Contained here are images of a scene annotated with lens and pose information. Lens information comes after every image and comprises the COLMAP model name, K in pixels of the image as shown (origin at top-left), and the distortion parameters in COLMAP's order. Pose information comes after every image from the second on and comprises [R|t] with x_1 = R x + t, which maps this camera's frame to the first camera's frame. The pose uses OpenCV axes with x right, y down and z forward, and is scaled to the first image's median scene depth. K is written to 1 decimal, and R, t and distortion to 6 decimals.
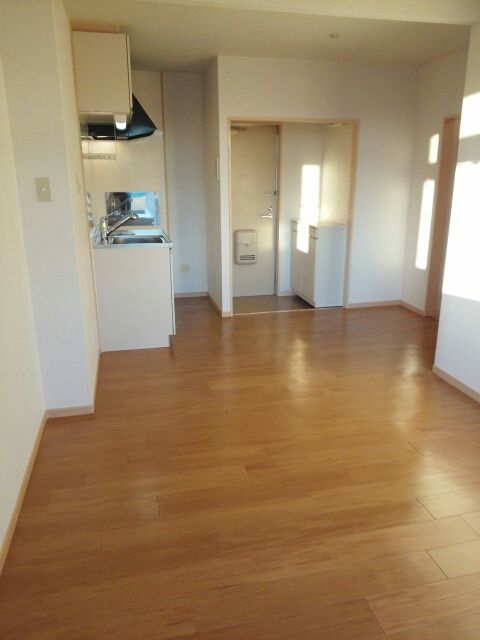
lens RADIAL K [[505.6, 0, 250.5], [0, 505.6, 321.0], [0, 0, 1]] dist [0.056859, -0.125383]
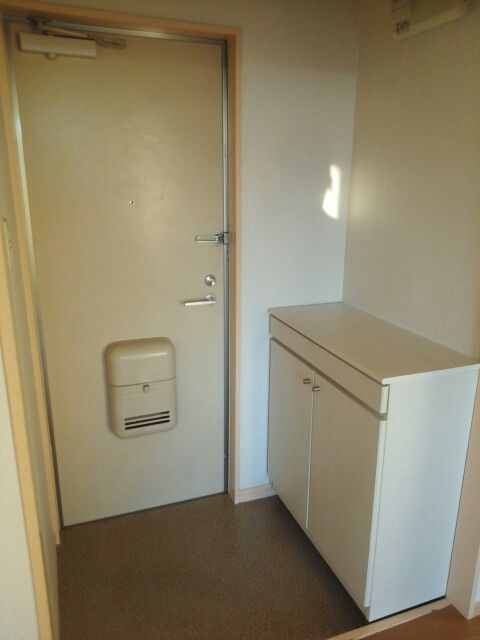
lens RADIAL K [[505.6, 0, 250.5], [0, 505.6, 321.0], [0, 0, 1]] dist [0.056859, -0.125383]
pose [[0.991068, -0.029845, 0.129975, 0.027056], [0.029882, 0.999552, 0.001666, -0.247693], [-0.129967, 0.002233, 0.991516, 0.833237]]
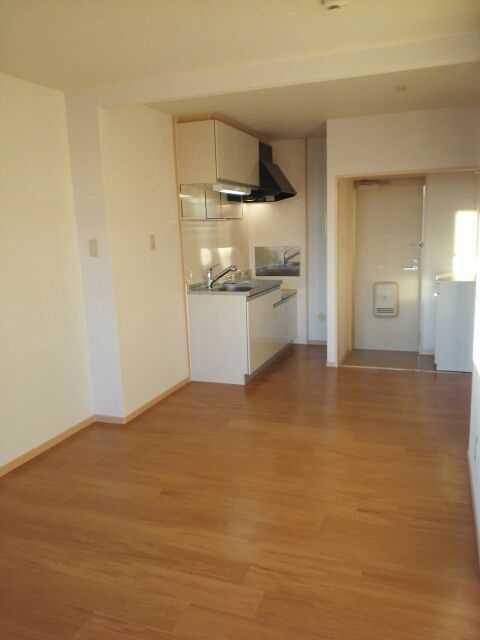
lens RADIAL K [[505.6, 0, 250.5], [0, 505.6, 321.0], [0, 0, 1]] dist [0.056859, -0.125383]
pose [[0.834084, 0.075489, -0.546448, 0.401141], [-0.125154, 0.990657, -0.054178, -0.026329], [0.537253, 0.113579, 0.835739, 0.067035]]
